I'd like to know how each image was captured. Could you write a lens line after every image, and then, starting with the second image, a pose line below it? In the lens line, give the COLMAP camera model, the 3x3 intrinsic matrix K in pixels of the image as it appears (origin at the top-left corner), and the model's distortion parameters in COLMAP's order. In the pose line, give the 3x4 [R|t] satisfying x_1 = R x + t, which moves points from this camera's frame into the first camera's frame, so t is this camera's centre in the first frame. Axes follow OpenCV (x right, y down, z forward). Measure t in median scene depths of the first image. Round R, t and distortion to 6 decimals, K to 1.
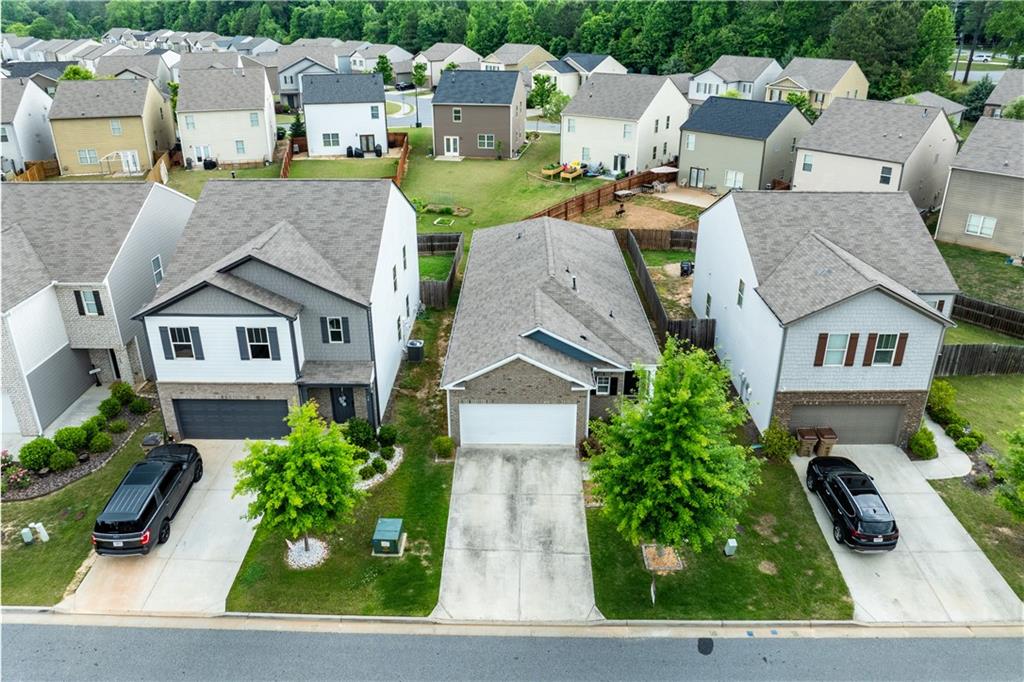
lens RADIAL K [[725.5, 0, 507.4], [0, 725.5, 297.8], [0, 0, 1]] dist [-0.045606, 0.015348]
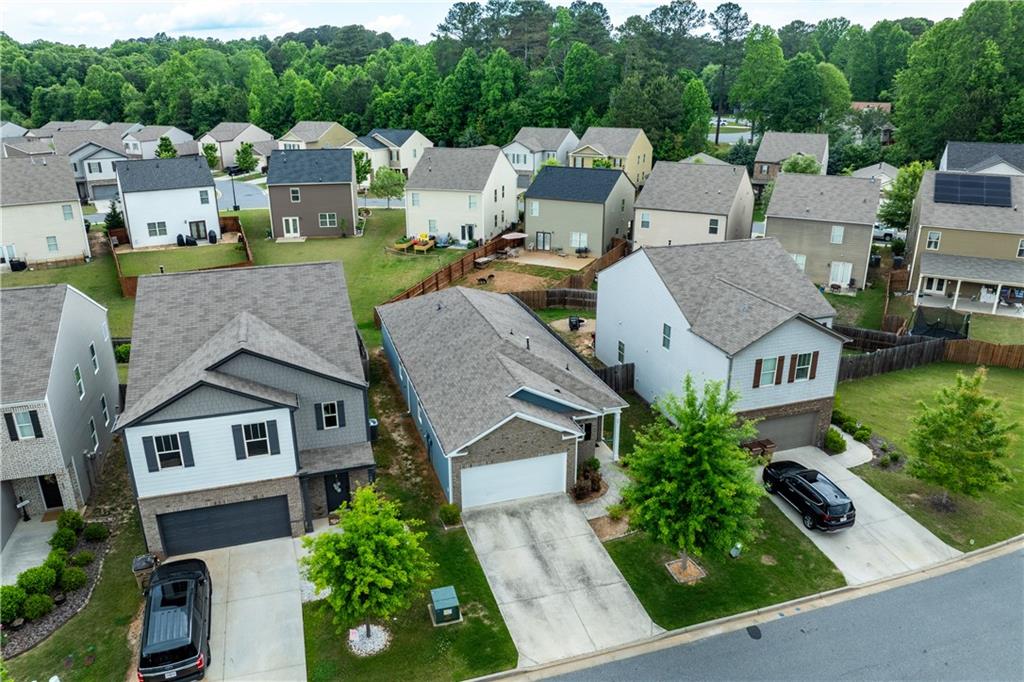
lens RADIAL K [[725.5, 0, 514.4], [0, 725.5, 338.2], [0, 0, 1]] dist [-0.045606, 0.015348]
pose [[0.948155, -0.108723, 0.298632, -0.263934], [0.121202, 0.992349, -0.023530, -0.005447], [-0.293789, 0.058505, 0.954078, -0.016922]]
